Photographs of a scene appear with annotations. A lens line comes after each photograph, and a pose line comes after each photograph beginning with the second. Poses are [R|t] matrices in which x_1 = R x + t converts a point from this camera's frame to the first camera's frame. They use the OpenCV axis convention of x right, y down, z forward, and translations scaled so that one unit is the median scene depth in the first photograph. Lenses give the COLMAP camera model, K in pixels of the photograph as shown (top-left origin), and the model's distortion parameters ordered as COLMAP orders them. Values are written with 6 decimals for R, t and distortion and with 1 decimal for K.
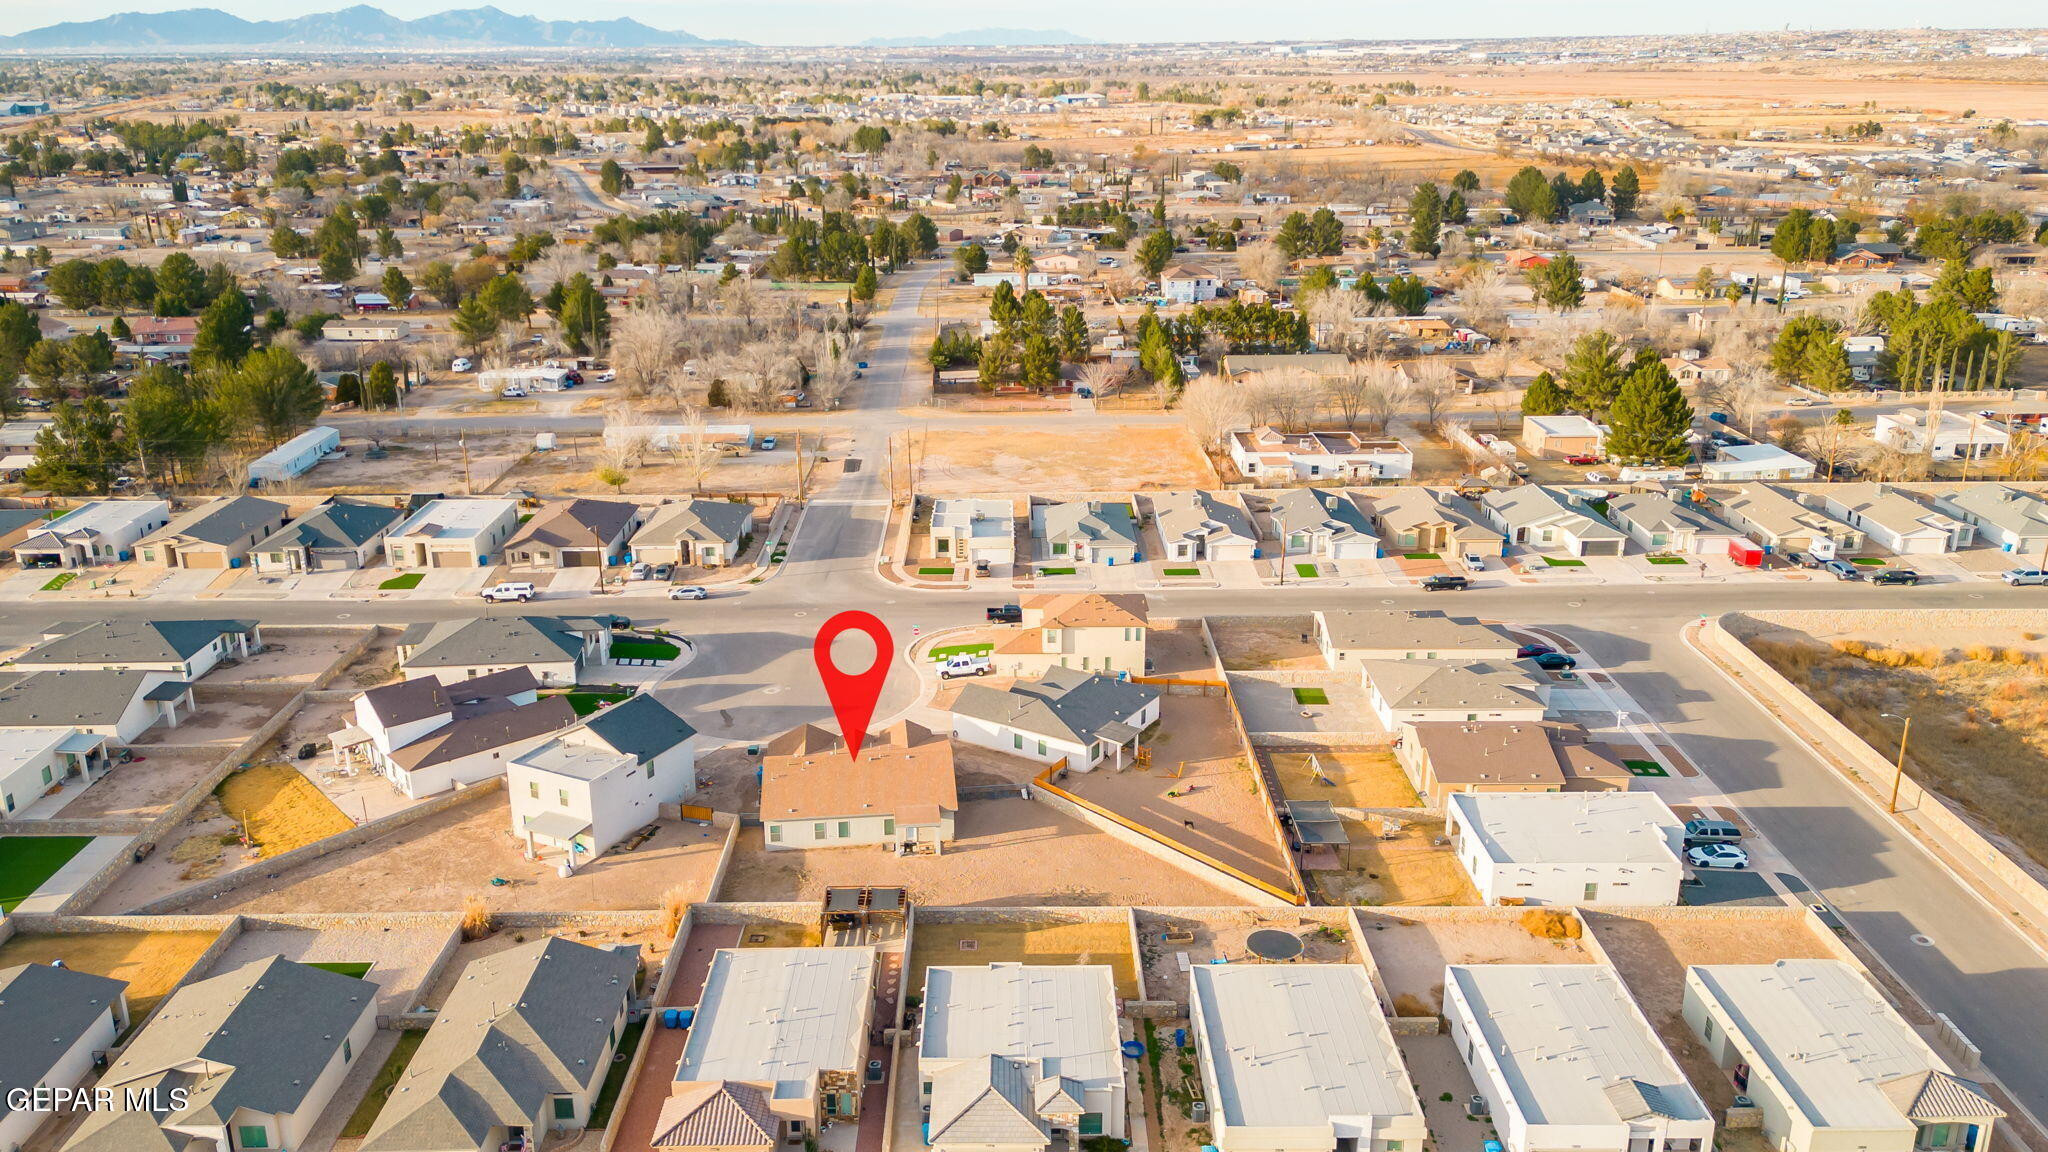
lens RADIAL K [[1568.7, 0, 1024.0], [0, 1568.7, 576.0], [0, 0, 1]] dist [0.144217, -0.217060]
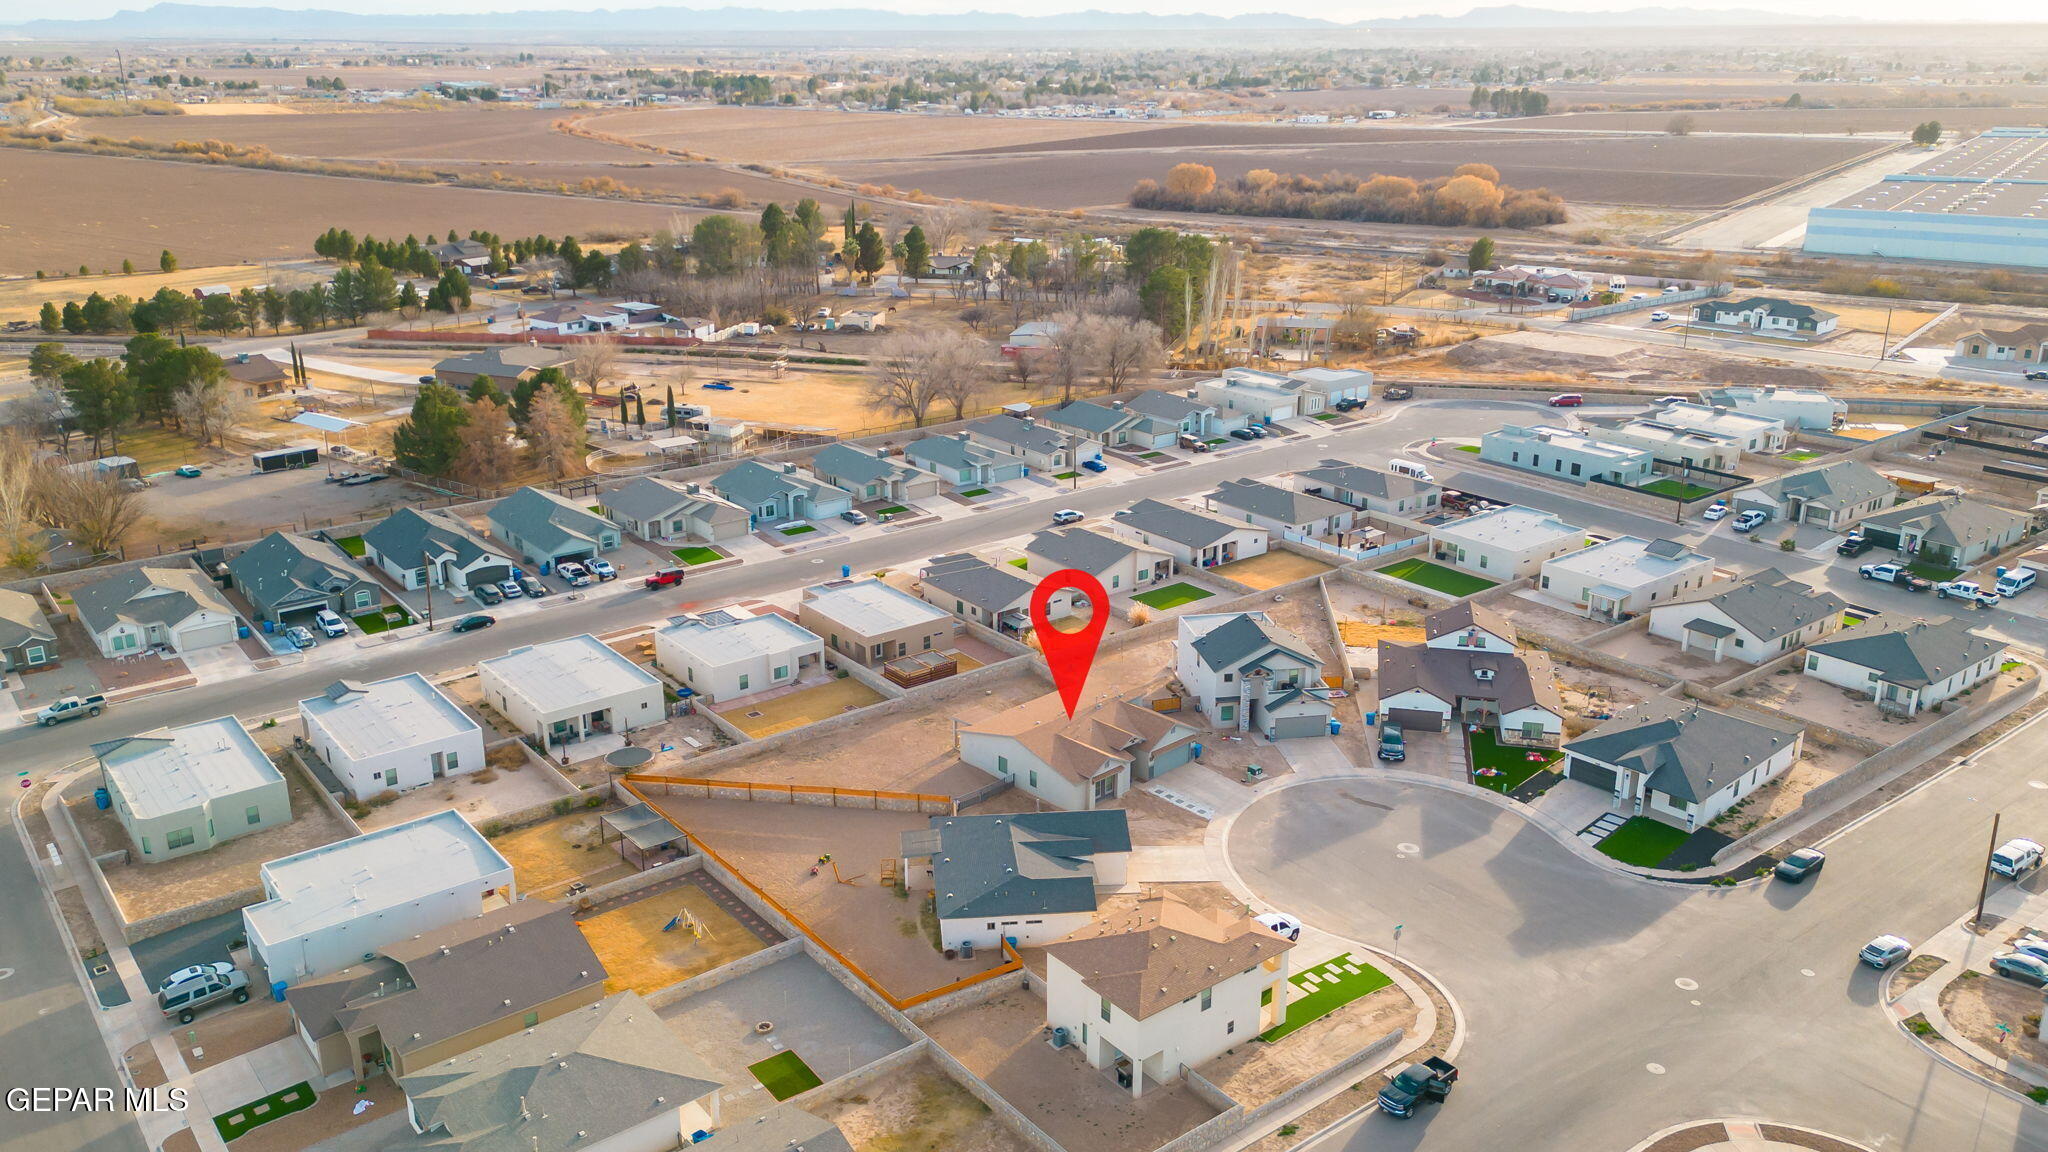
lens RADIAL K [[1568.7, 0, 1024.0], [0, 1568.7, 576.0], [0, 0, 1]] dist [0.144217, -0.217060]
pose [[-0.790895, 0.198983, -0.578697, 0.355347], [-0.193194, 0.816107, 0.544651, -0.362413], [0.580655, 0.542563, -0.607013, 1.098545]]
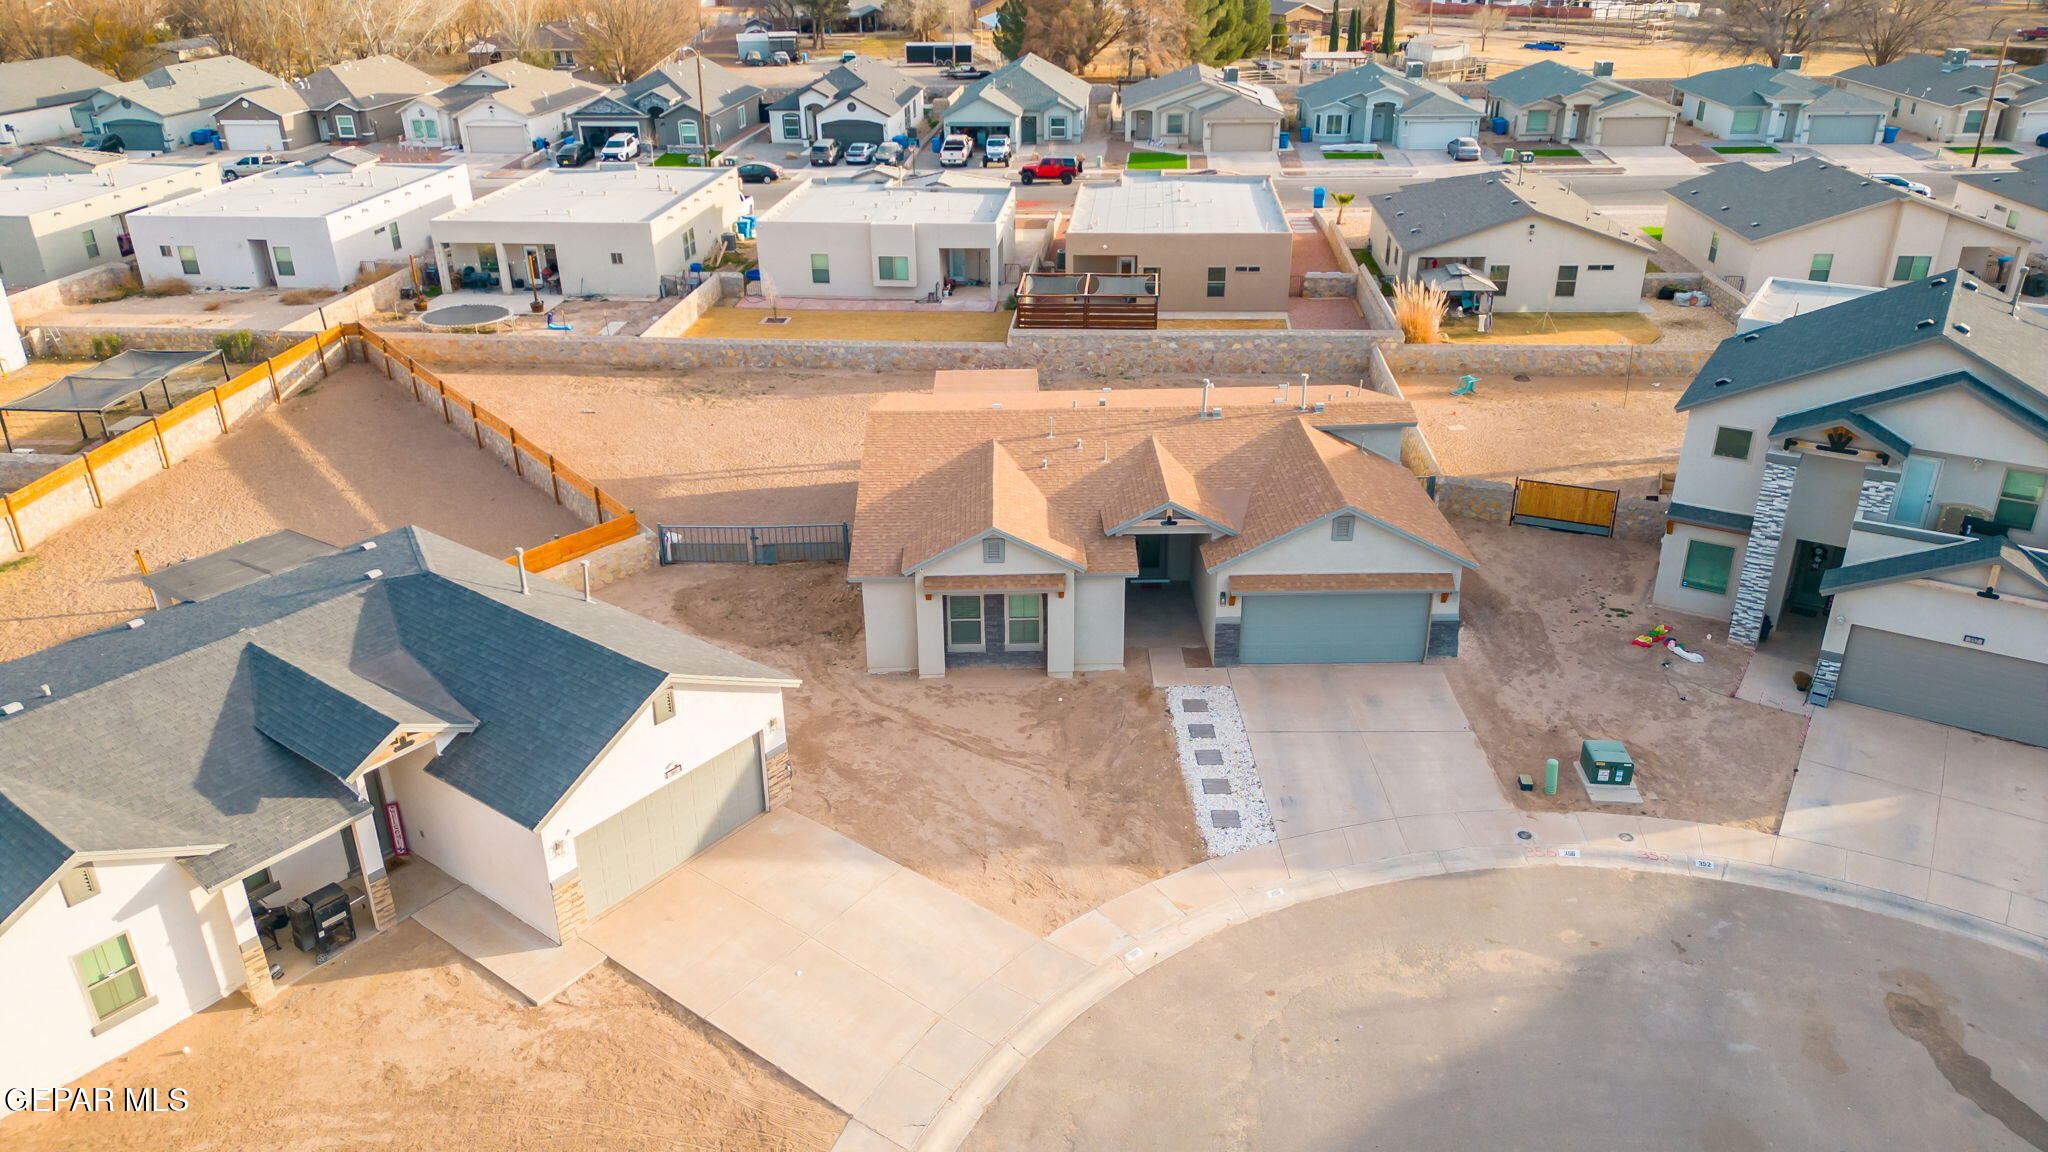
lens RADIAL K [[1418.7, 0, 1024.0], [0, 1418.7, 576.0], [0, 0, 1]] dist [0.087889, -0.091053]
pose [[-0.995796, -0.023105, 0.088640, -0.075965], [0.044591, 0.723003, 0.689405, -0.053267], [-0.080016, 0.690459, -0.718933, 0.882434]]
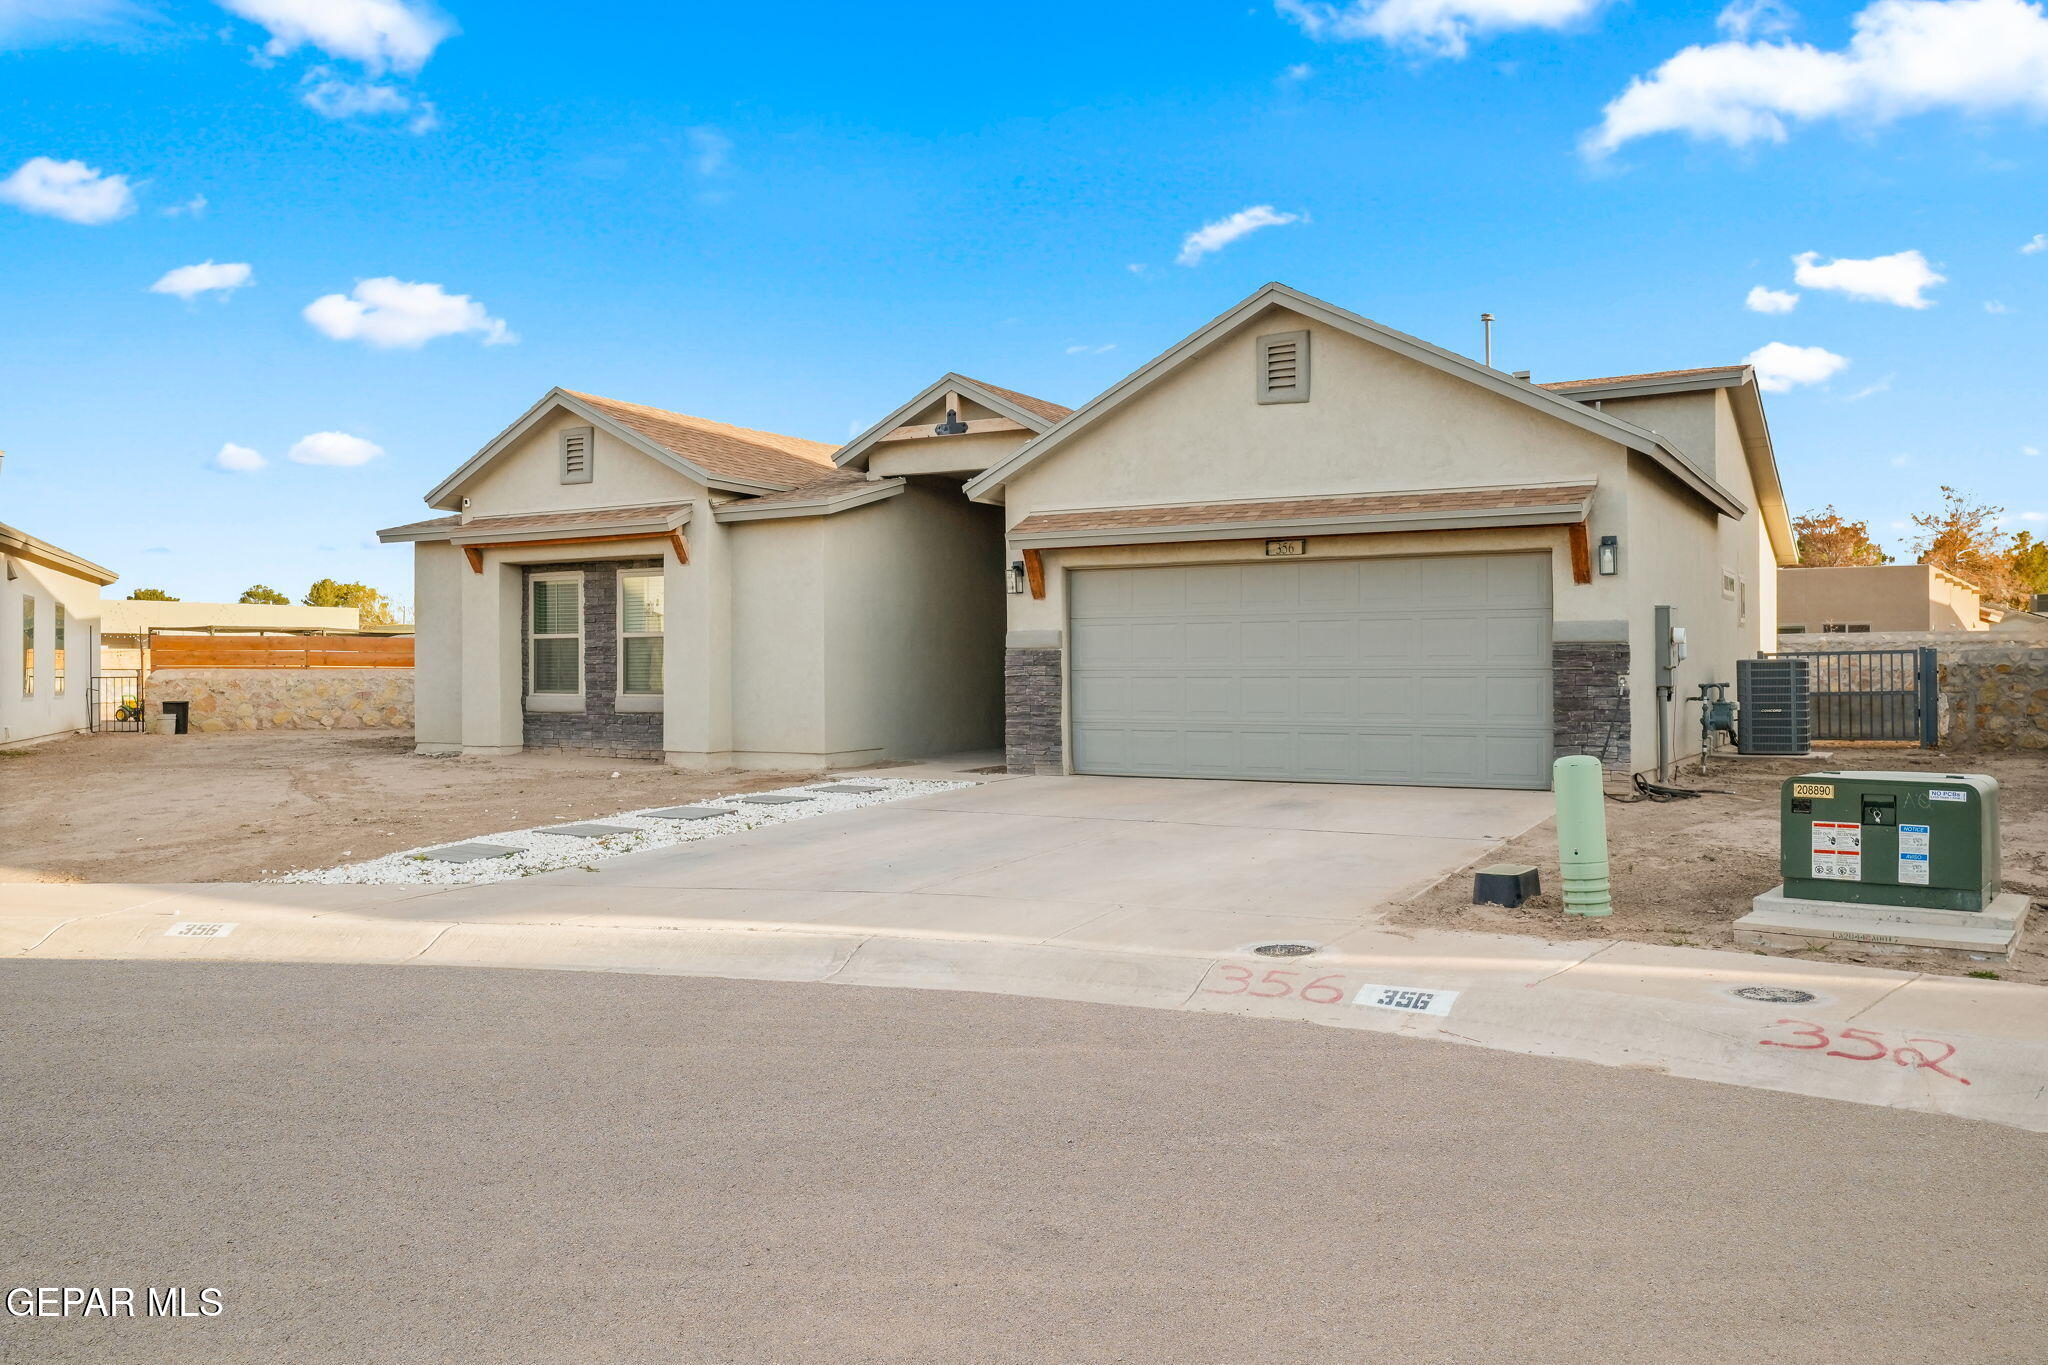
lens RADIAL K [[1578.2, 0, 1028.6], [0, 1578.2, 577.6], [0, 0, 1]] dist [-0.002143, -0.000246]
pose [[-0.813418, 0.042890, 0.580096, -0.136227], [0.197652, 0.958319, 0.206296, 0.064296], [-0.547070, 0.282462, -0.787991, 0.812361]]
